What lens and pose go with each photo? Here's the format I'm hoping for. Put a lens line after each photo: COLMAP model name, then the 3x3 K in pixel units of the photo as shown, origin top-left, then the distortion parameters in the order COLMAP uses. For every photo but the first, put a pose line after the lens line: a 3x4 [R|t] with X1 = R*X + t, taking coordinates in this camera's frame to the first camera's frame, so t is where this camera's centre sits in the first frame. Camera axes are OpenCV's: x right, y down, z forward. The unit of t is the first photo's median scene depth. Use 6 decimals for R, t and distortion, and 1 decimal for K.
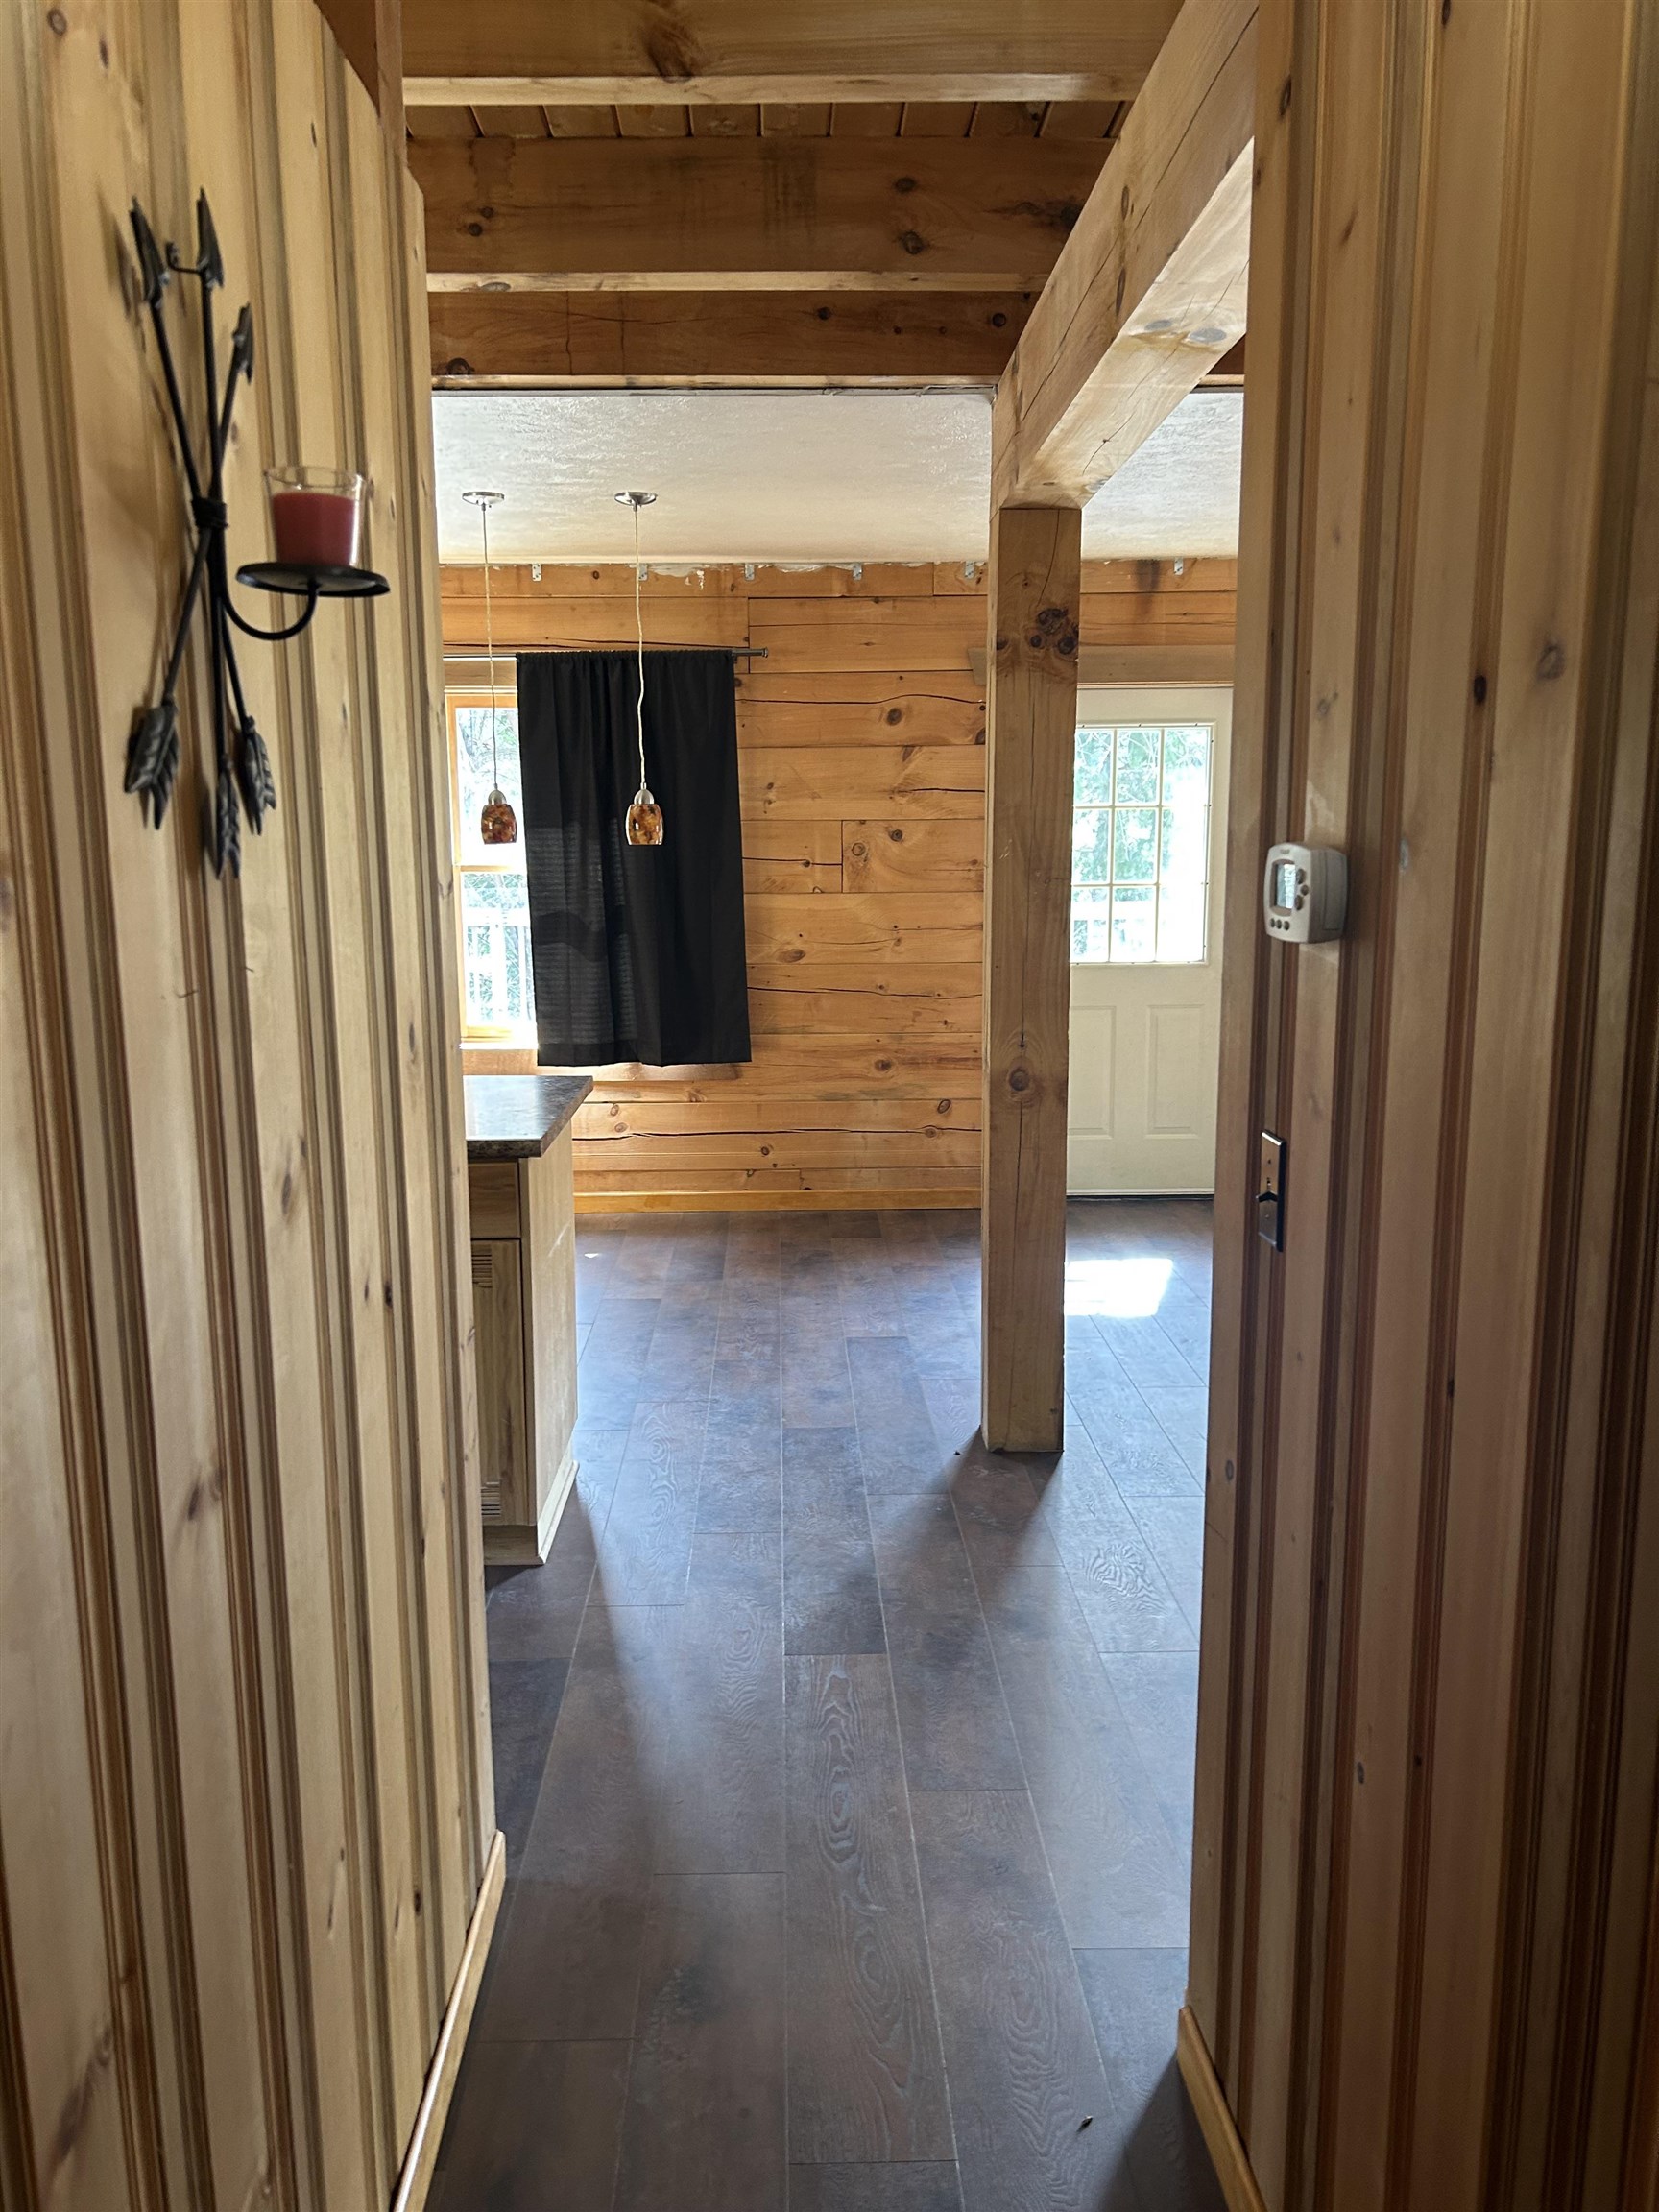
lens RADIAL K [[1672.9, 0, 823.7], [0, 1672.9, 1141.9], [0, 0, 1]] dist [0.055526, -0.057879]
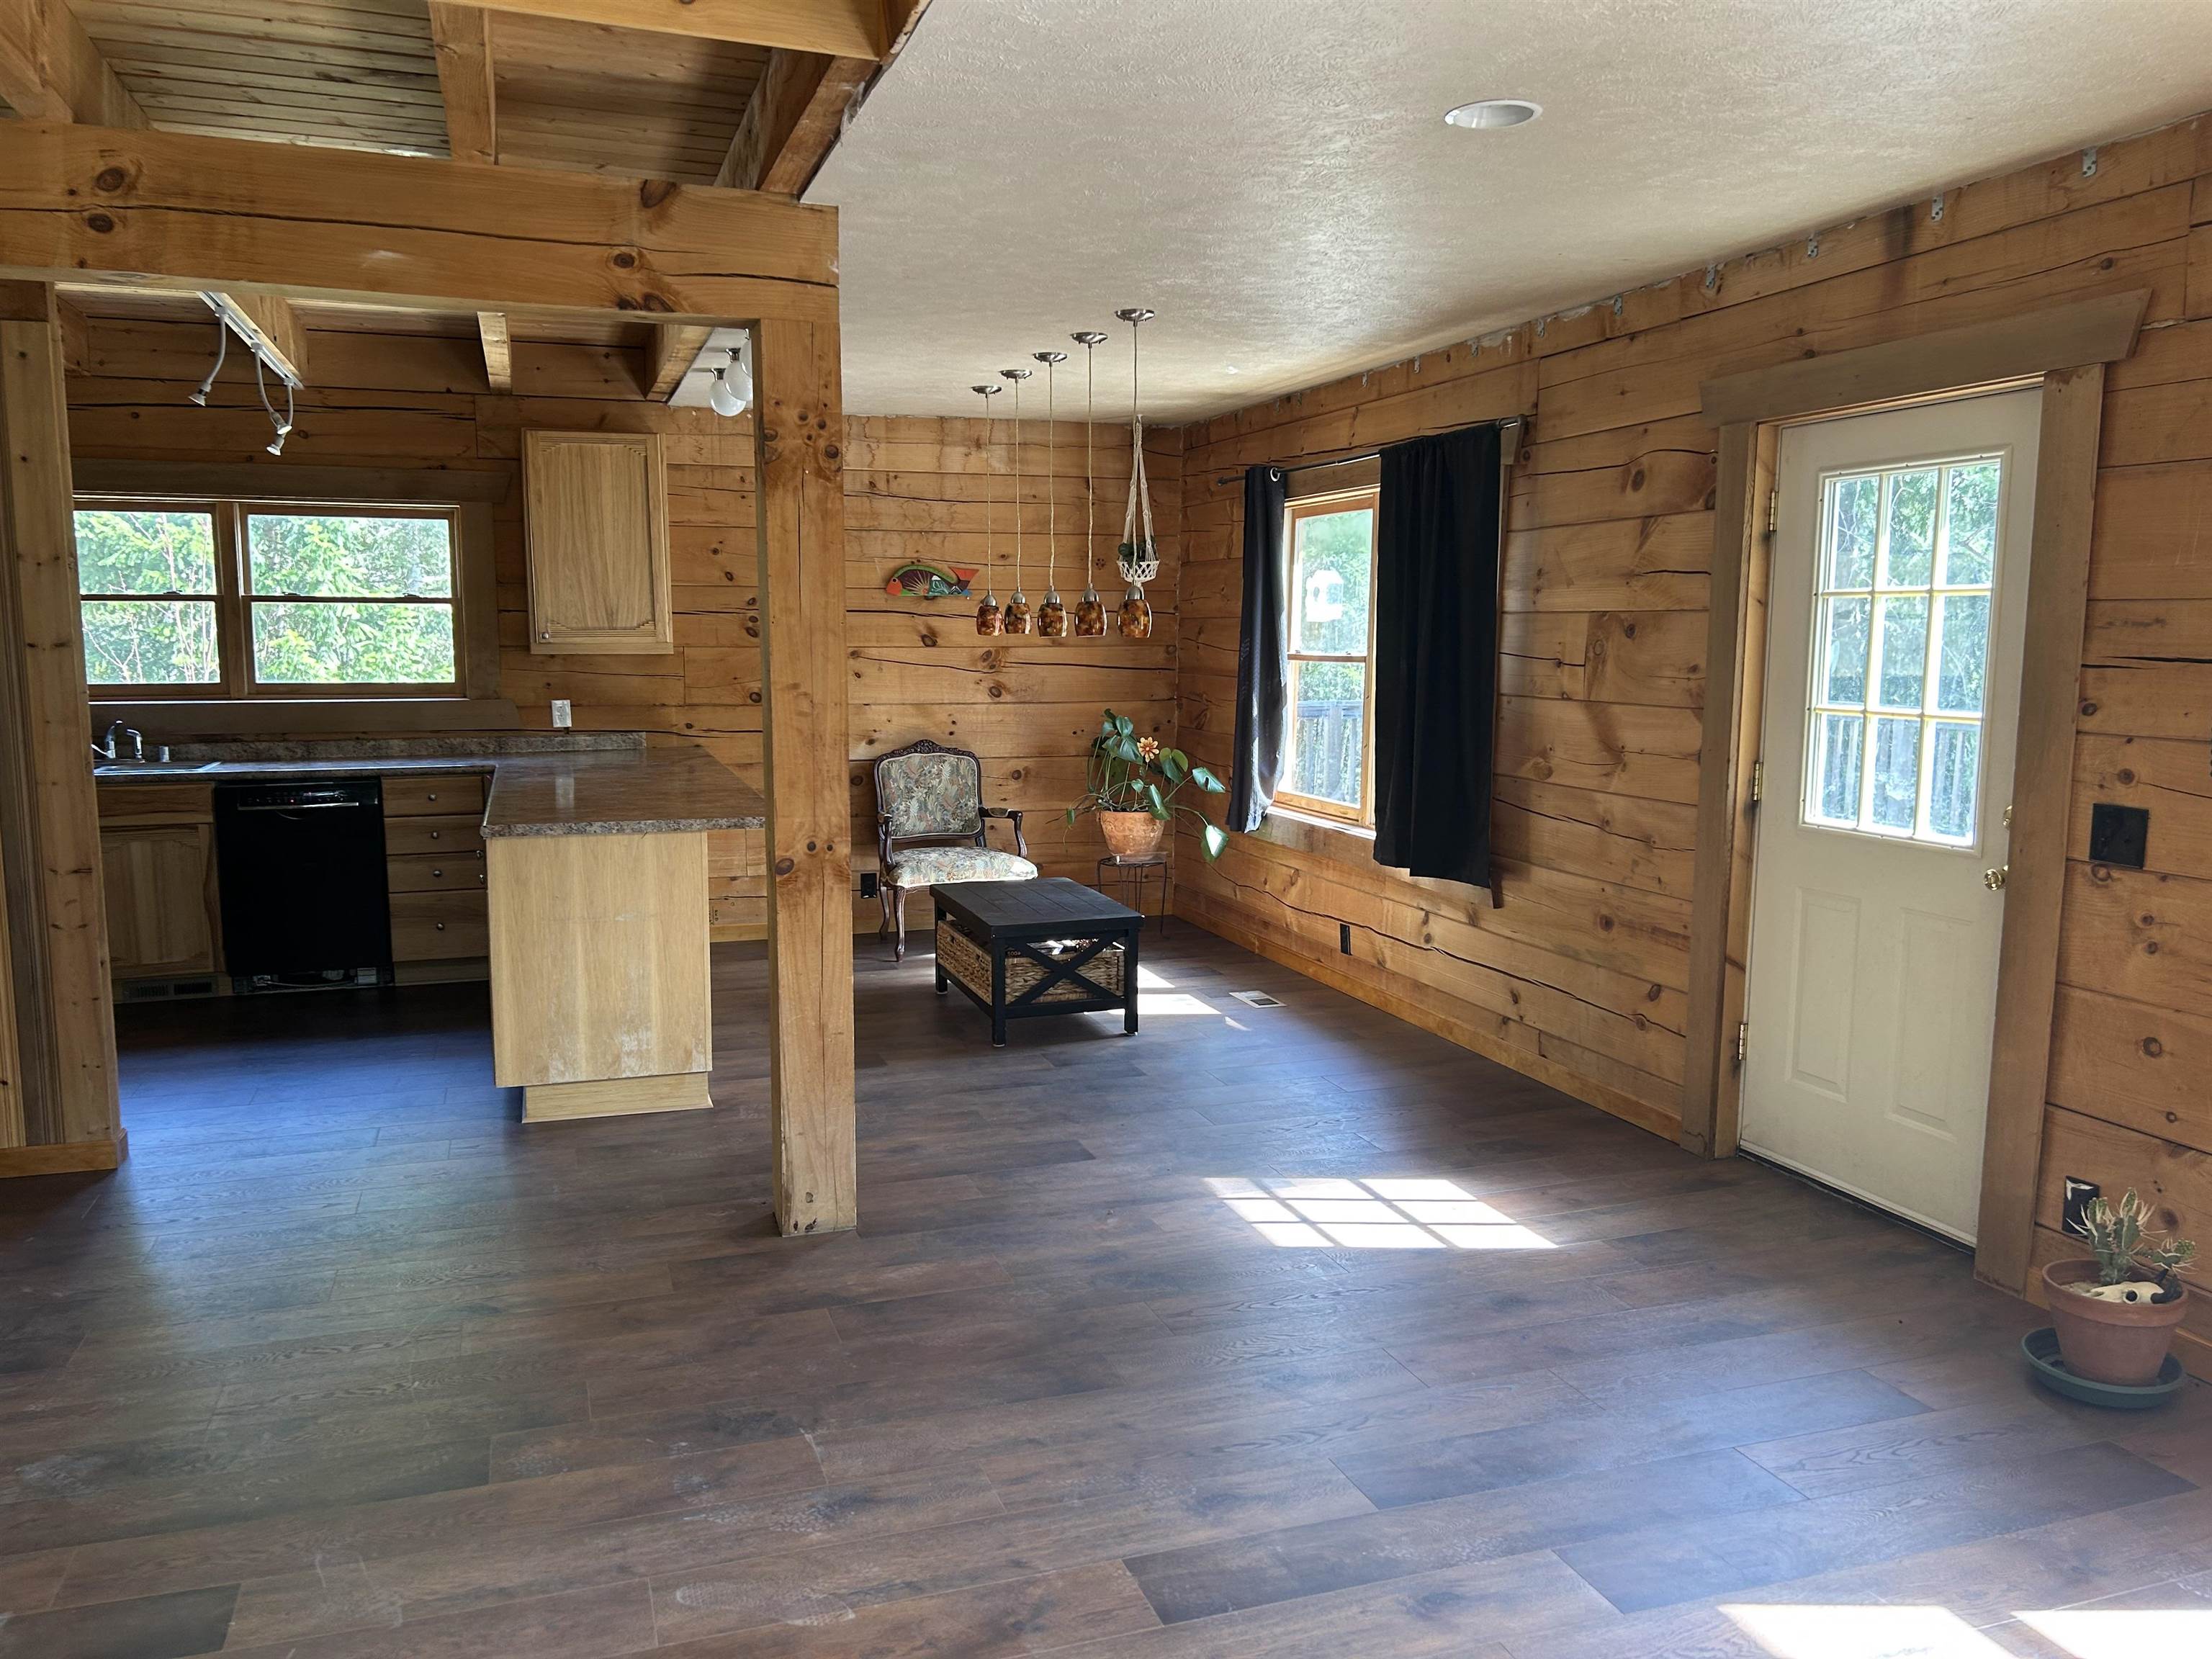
lens RADIAL K [[1672.9, 0, 1103.6], [0, 1672.9, 848.3], [0, 0, 1]] dist [0.055526, -0.057879]
pose [[0.302959, 0.134317, -0.943491, 0.718255], [-0.189218, 0.978786, 0.078583, -0.099684], [0.934030, 0.154718, 0.321947, 0.536941]]
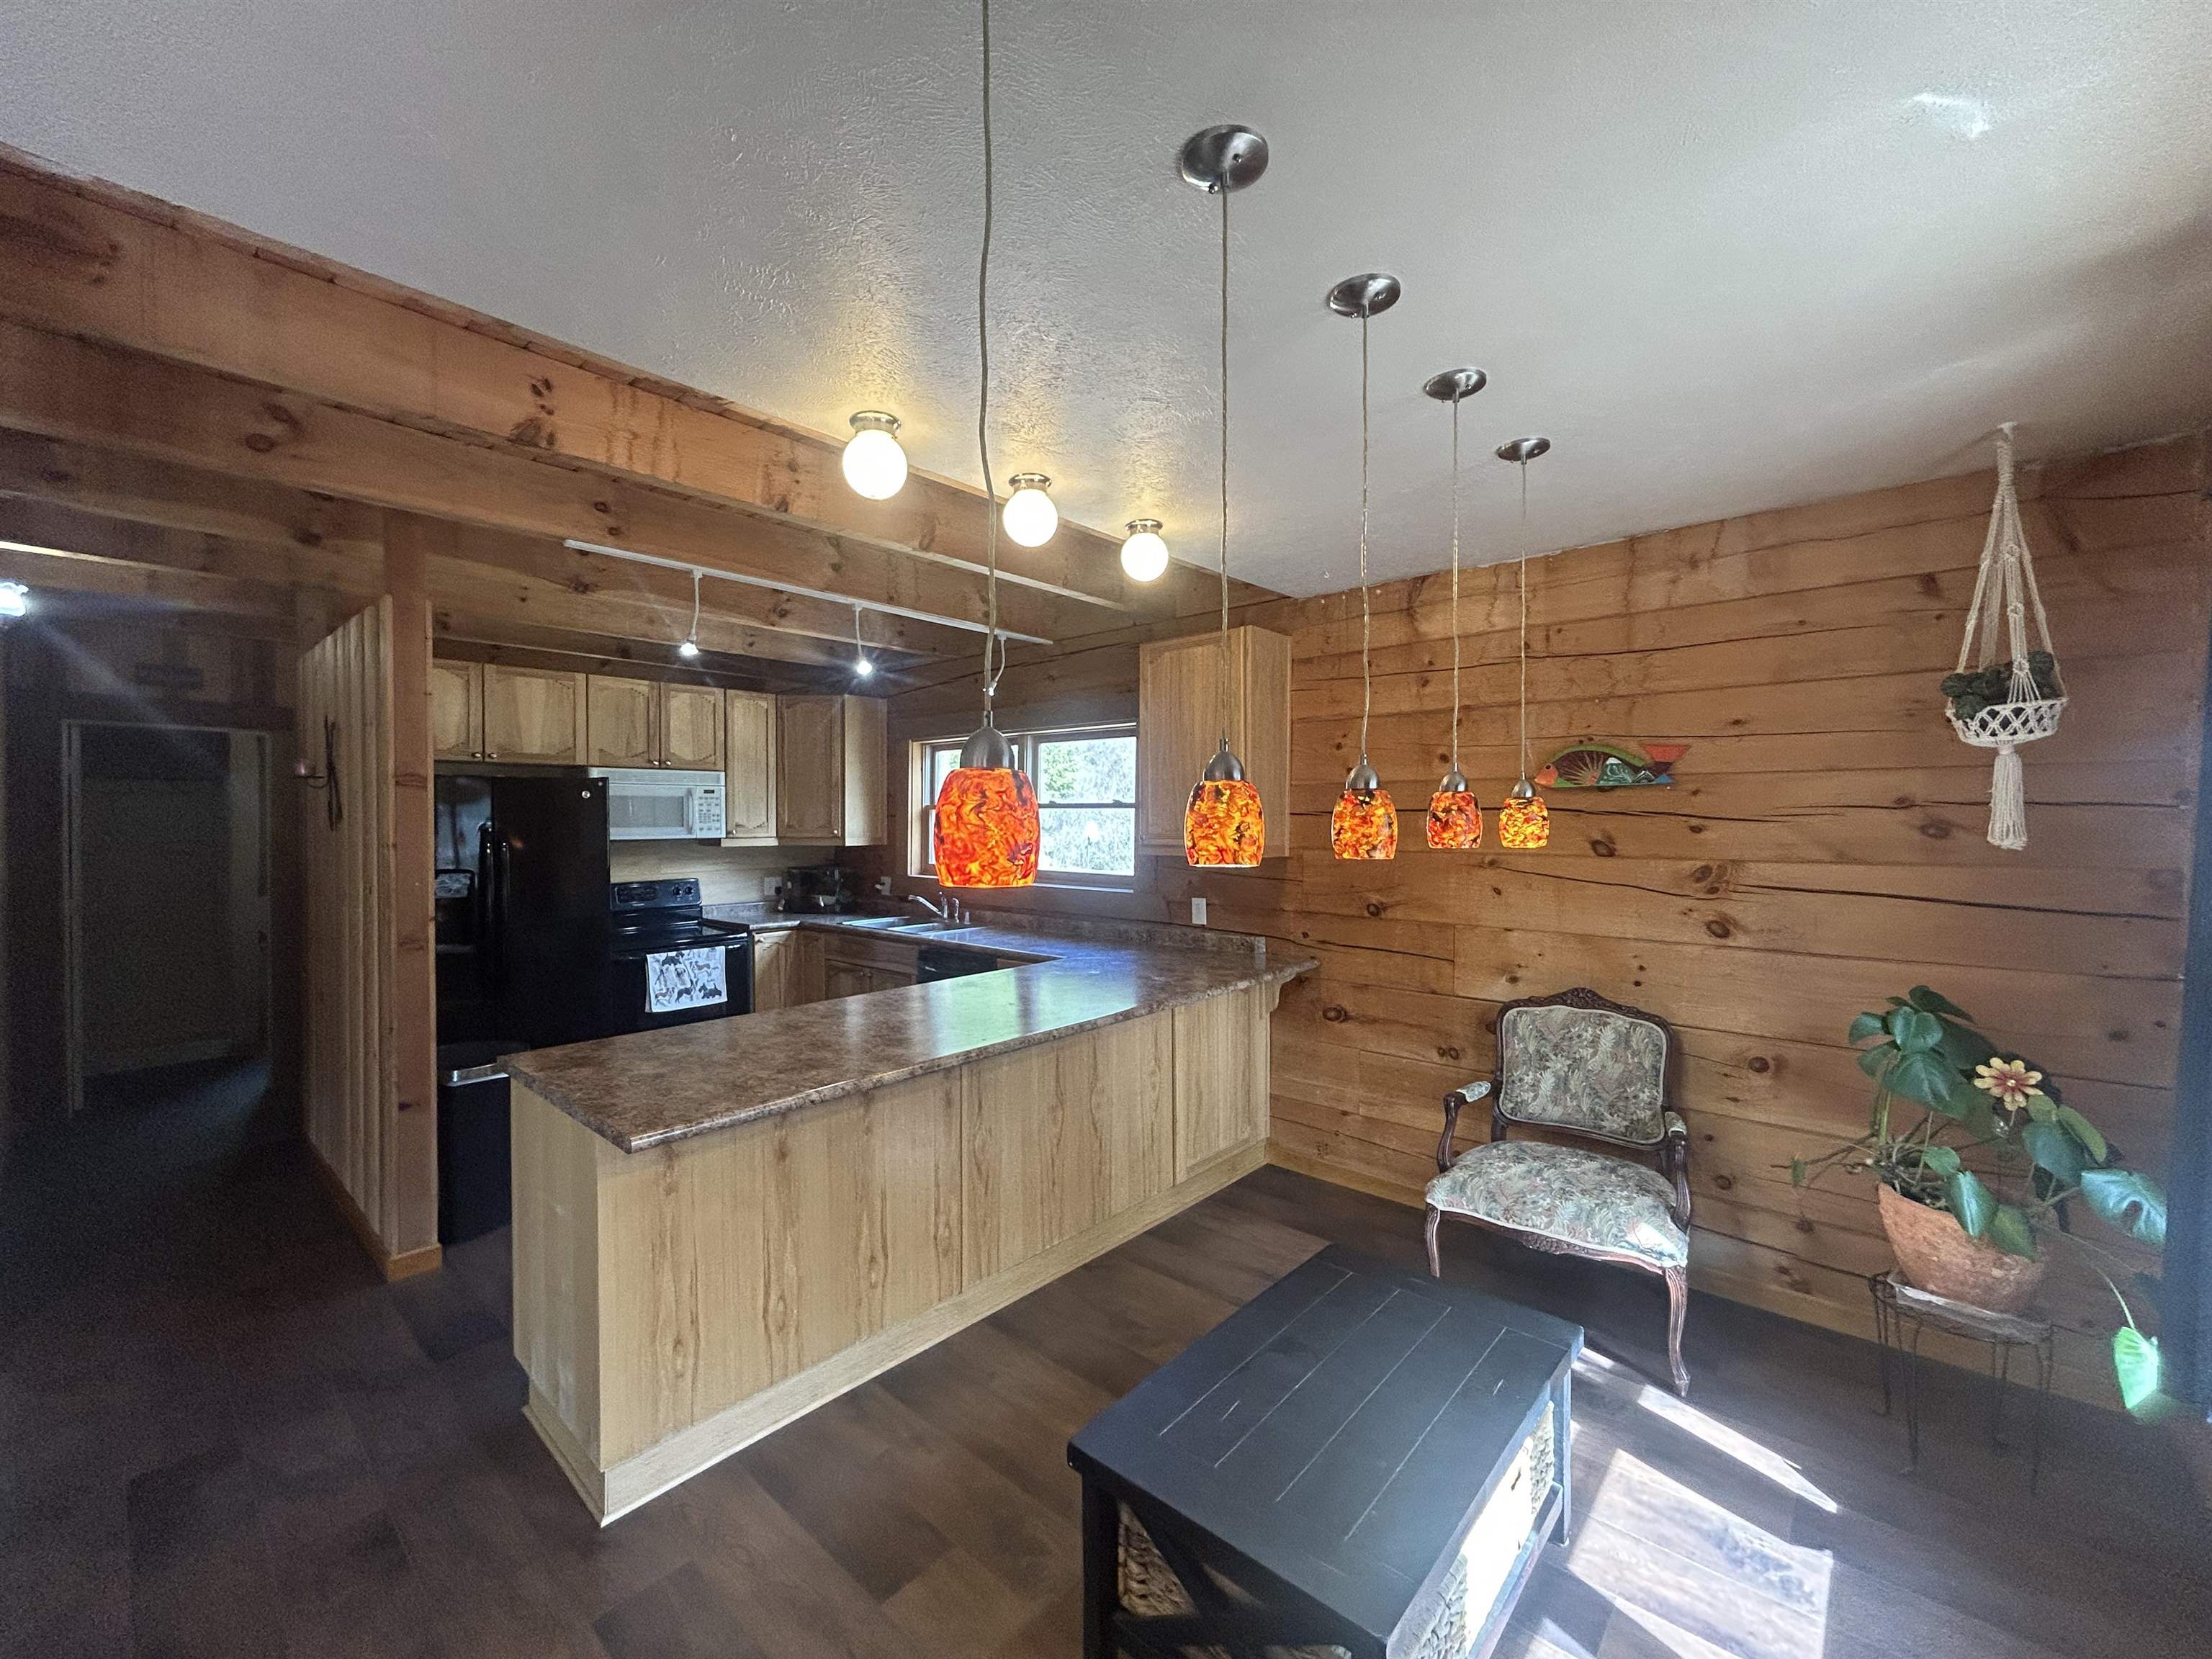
lens RADIAL K [[900.0, 0, 1090.7], [0, 900.0, 825.1], [0, 0, 1]] dist [-0.003585, -0.000297]
pose [[-0.682506, 0.015352, -0.730719, 0.022480], [-0.135712, 0.979731, 0.147341, -0.172850], [0.718170, 0.199729, -0.666589, 0.907007]]
